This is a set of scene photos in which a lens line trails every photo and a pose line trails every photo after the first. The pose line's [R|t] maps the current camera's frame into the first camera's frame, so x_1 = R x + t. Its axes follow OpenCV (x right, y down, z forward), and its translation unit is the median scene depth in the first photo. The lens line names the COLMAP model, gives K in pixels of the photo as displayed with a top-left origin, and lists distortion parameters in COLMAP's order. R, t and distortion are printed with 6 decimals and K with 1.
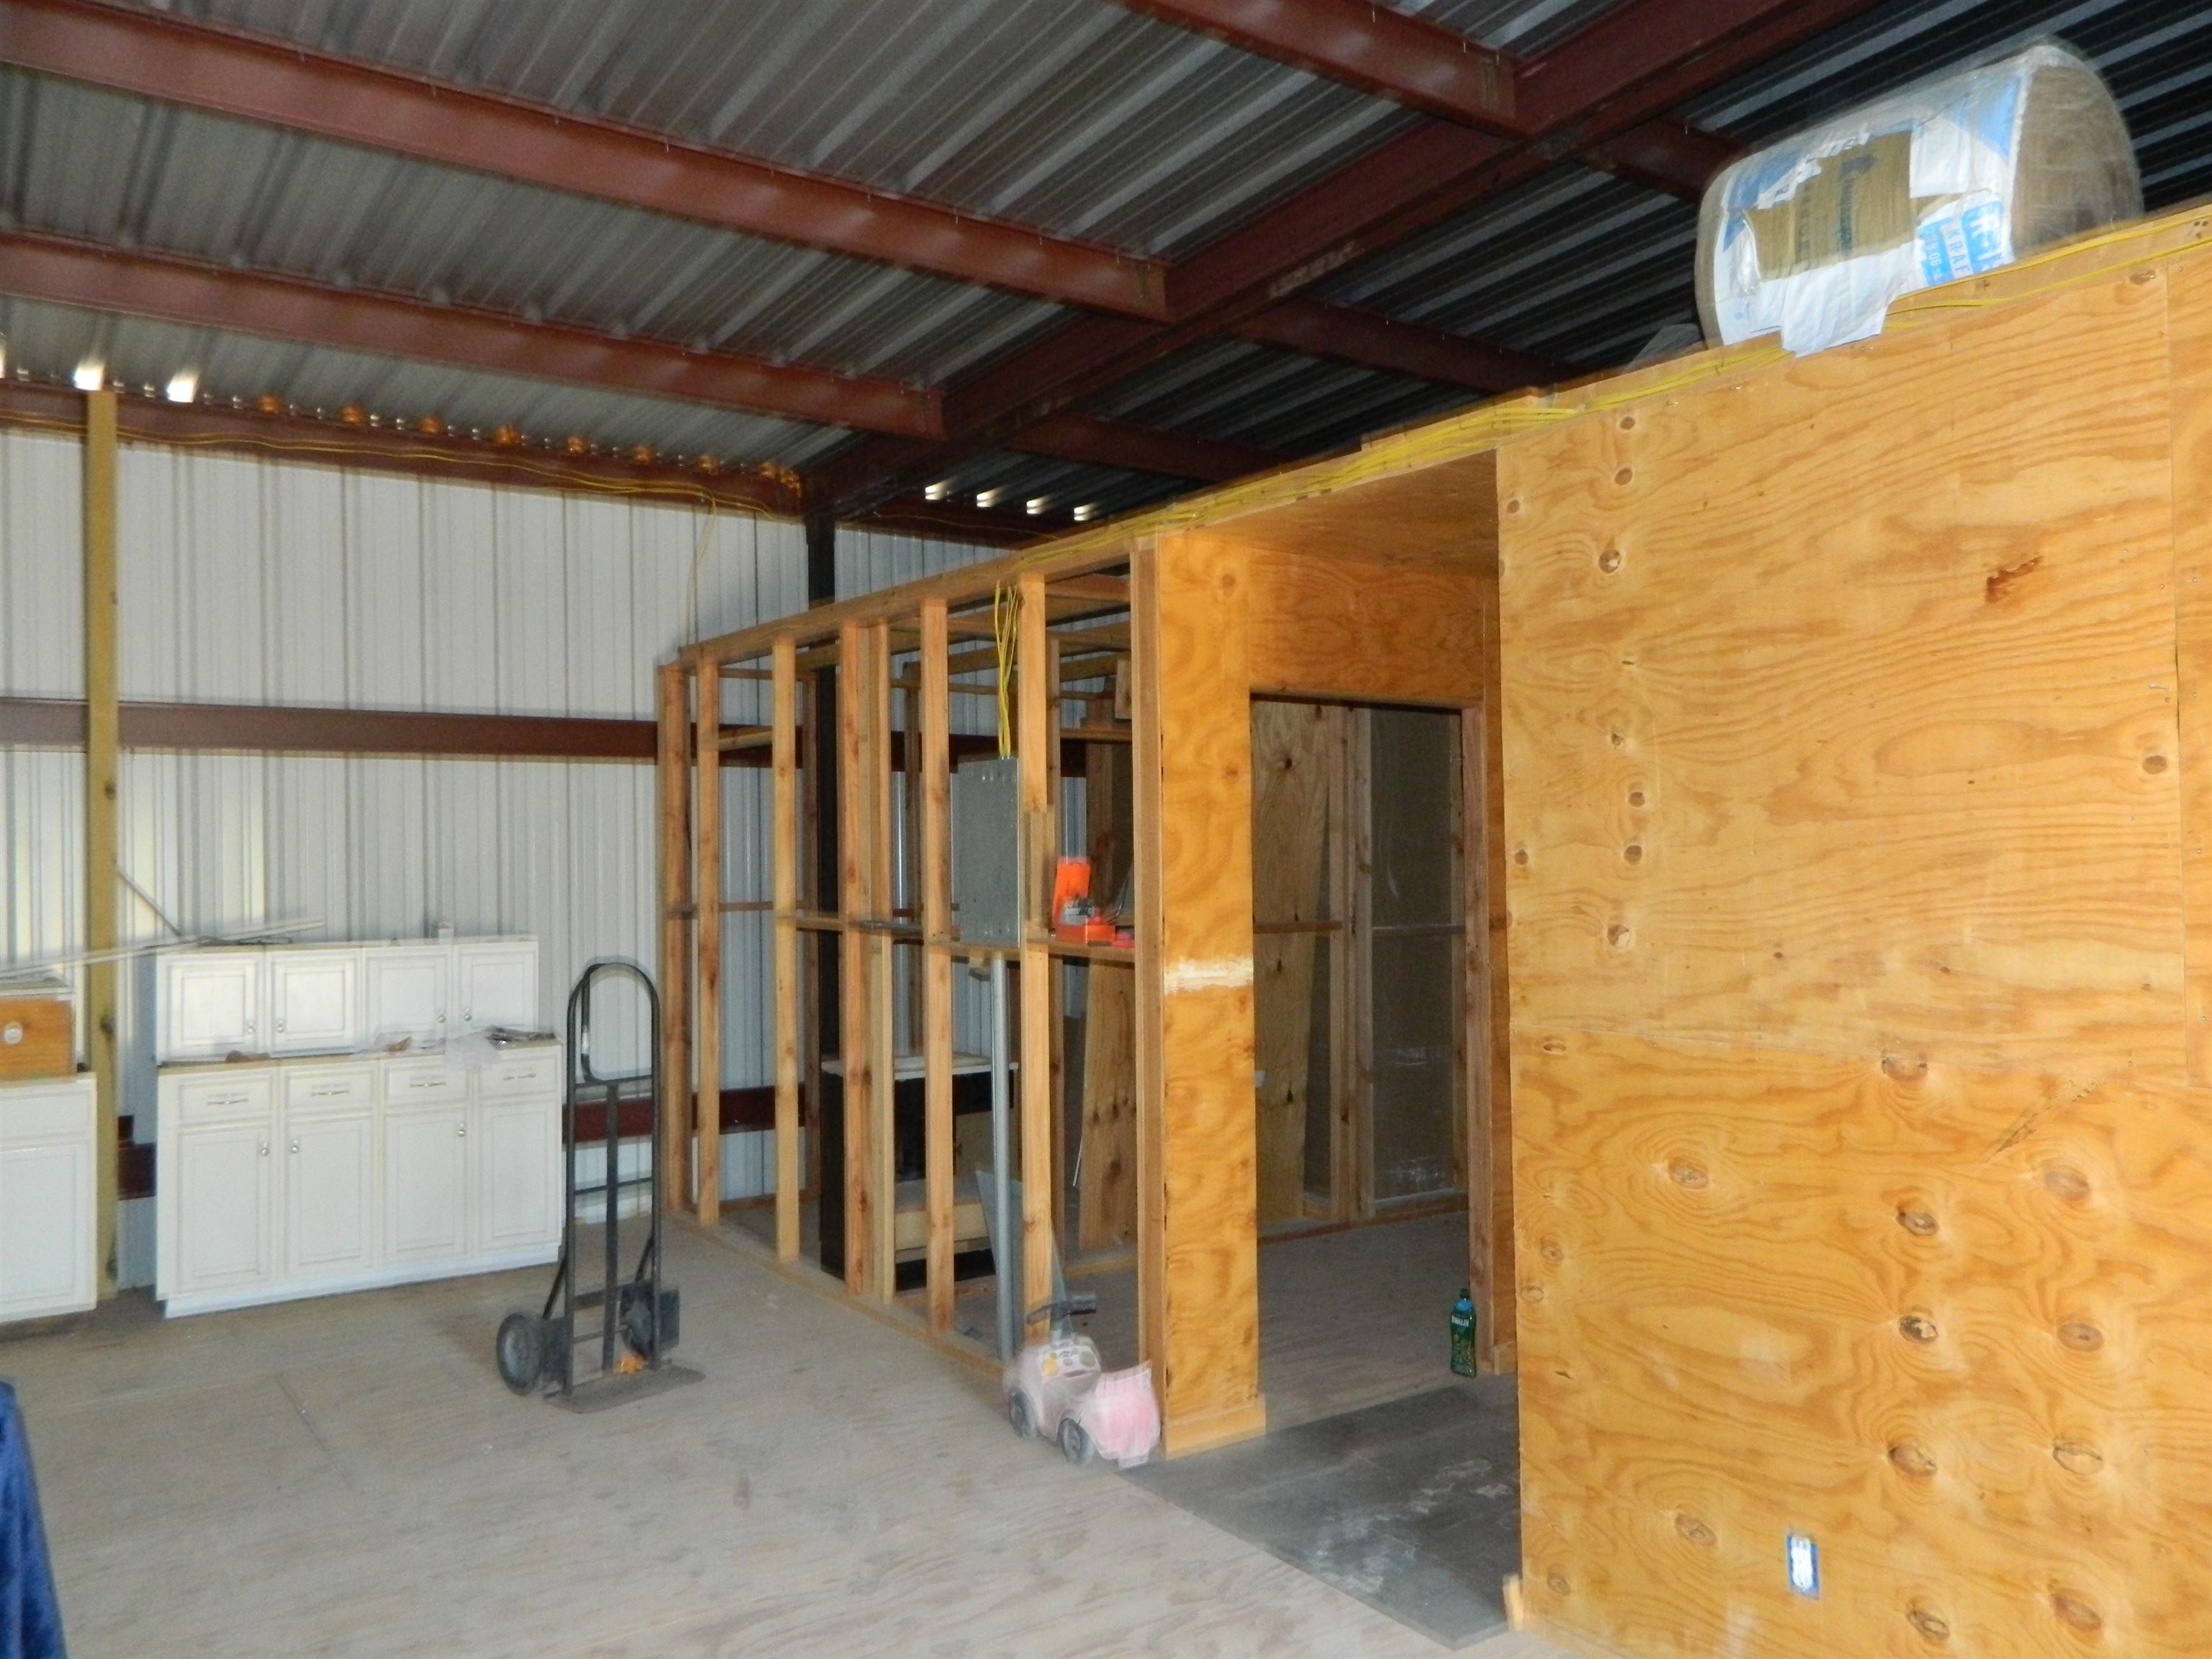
lens RADIAL K [[1692.2, 0, 1124.7], [0, 1692.2, 828.3], [0, 0, 1]] dist [0.035403, -0.013375]
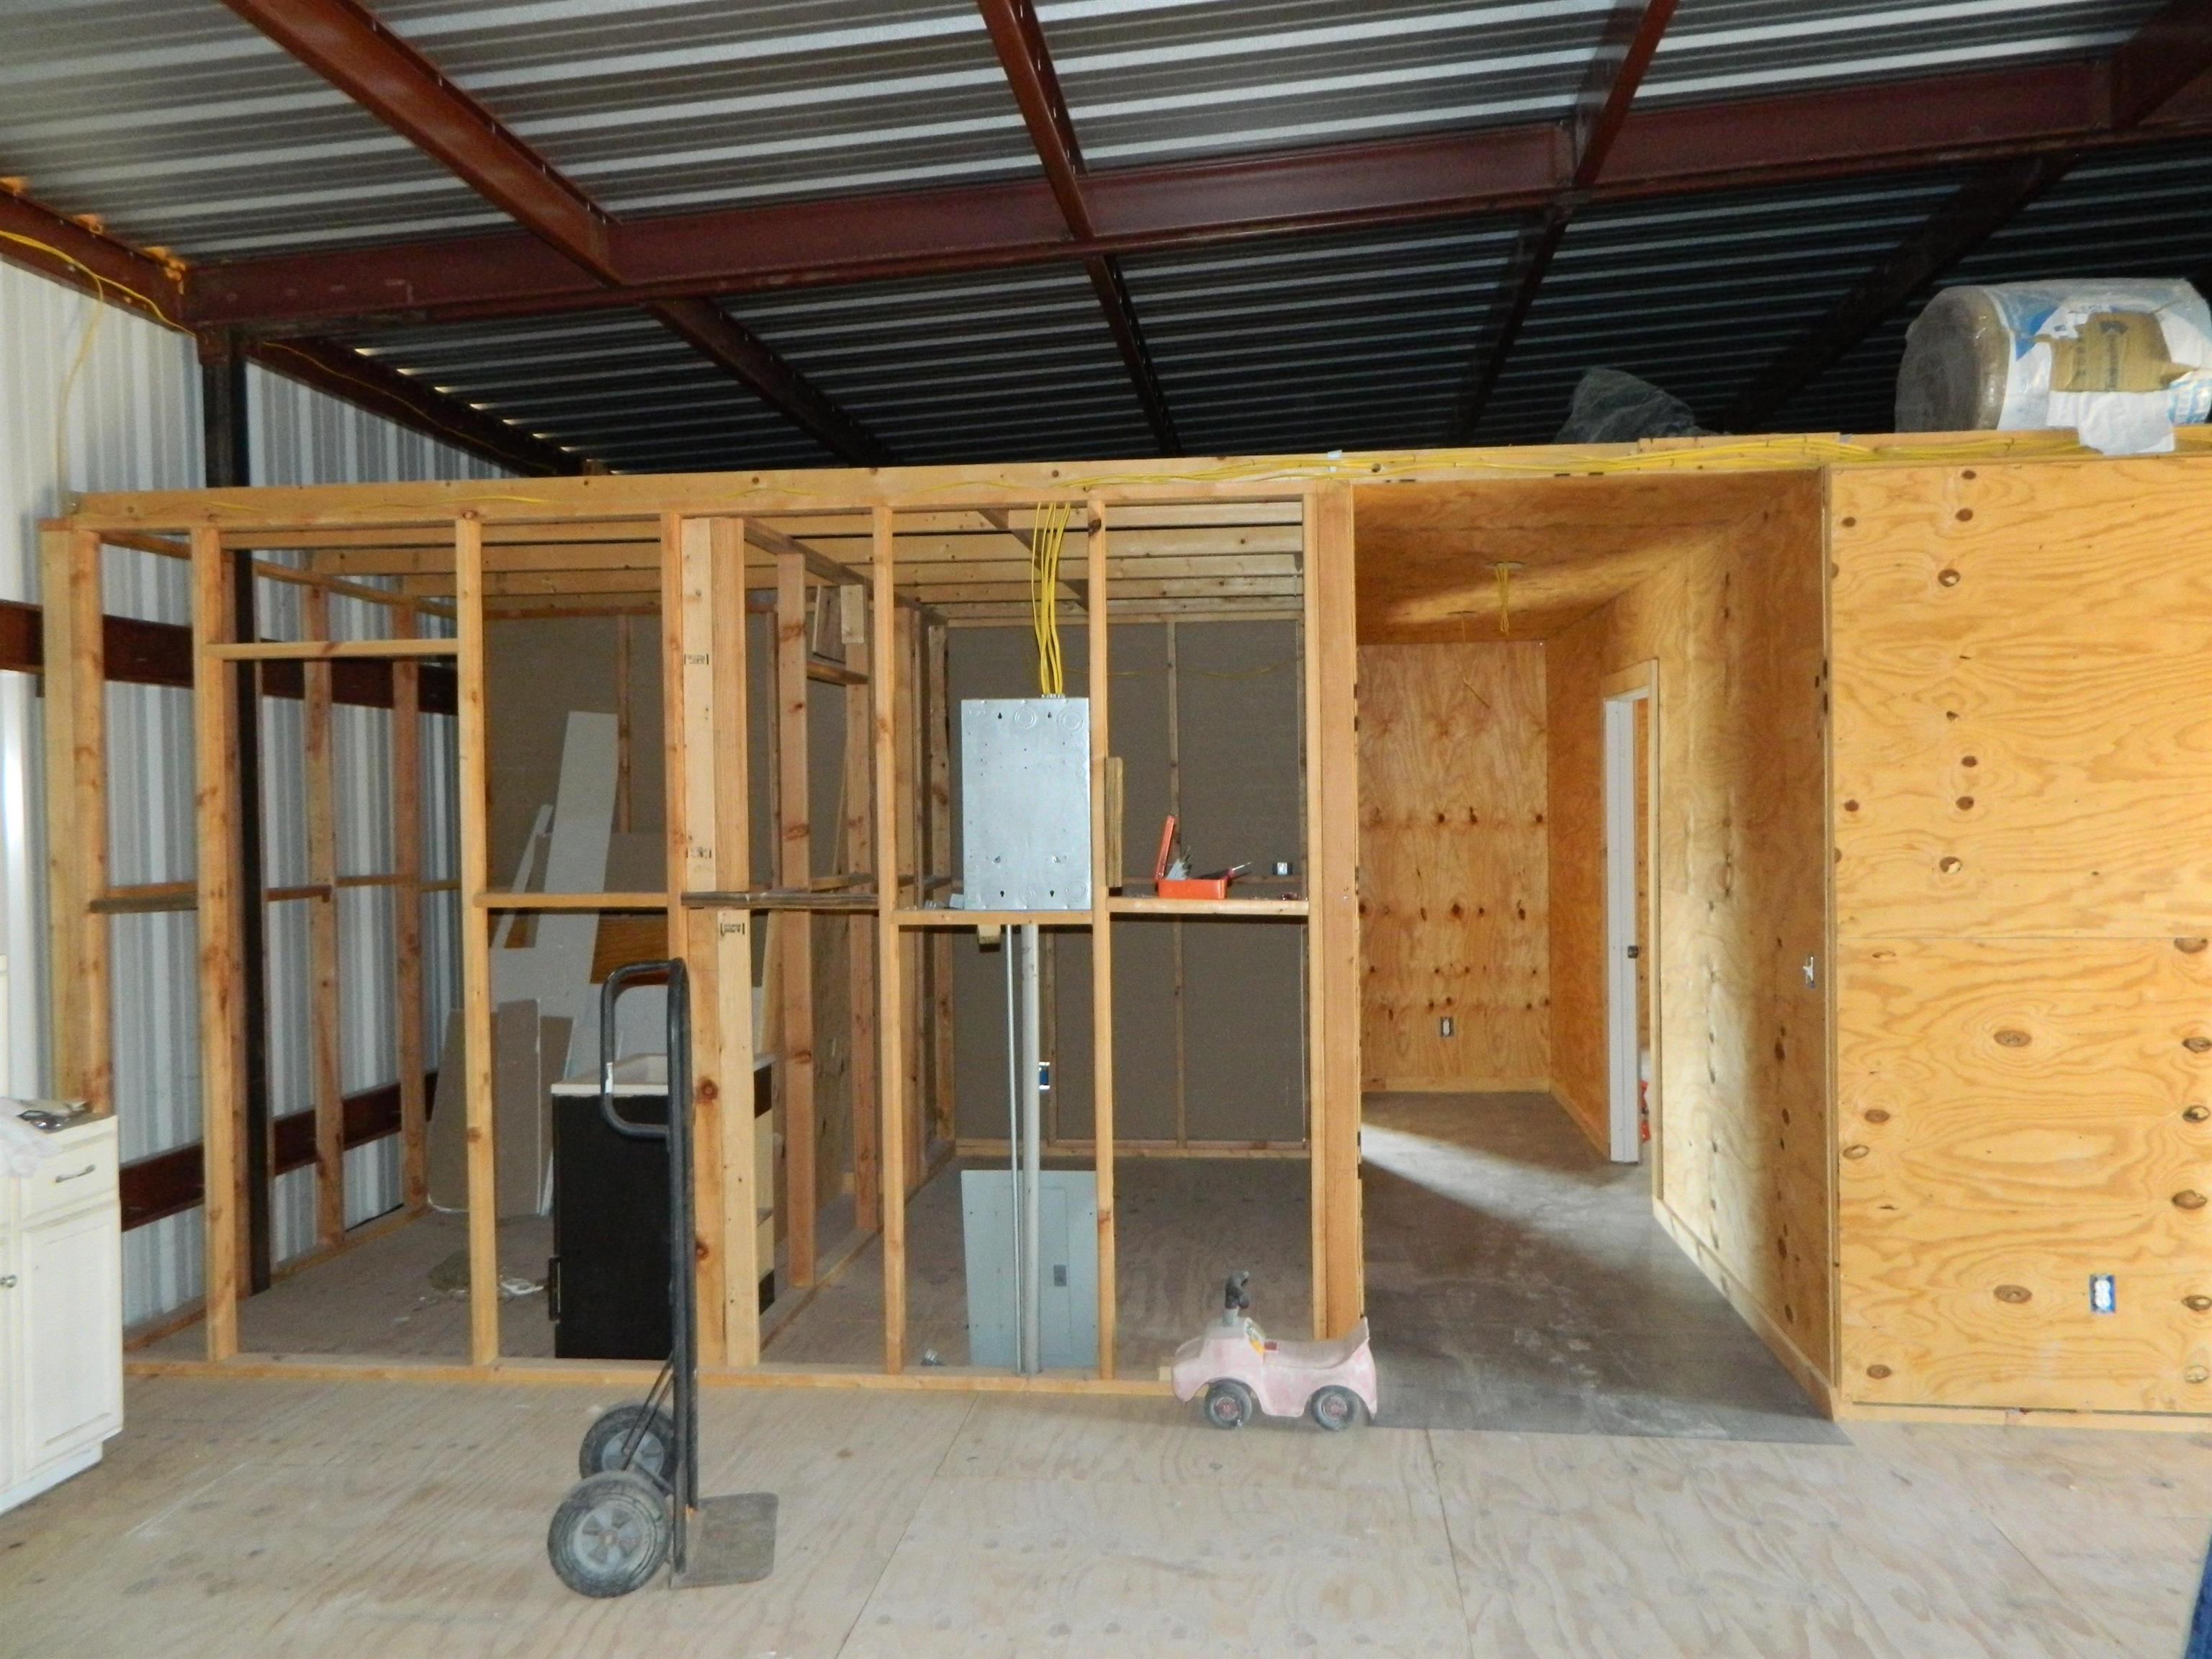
lens RADIAL K [[1692.2, 0, 1118.1], [0, 1692.2, 815.4], [0, 0, 1]] dist [0.035403, -0.013375]
pose [[0.662516, -0.014373, 0.748910, -1.097694], [-0.008093, 0.999620, 0.026344, -0.005280], [-0.749004, -0.023514, 0.662148, 0.595213]]
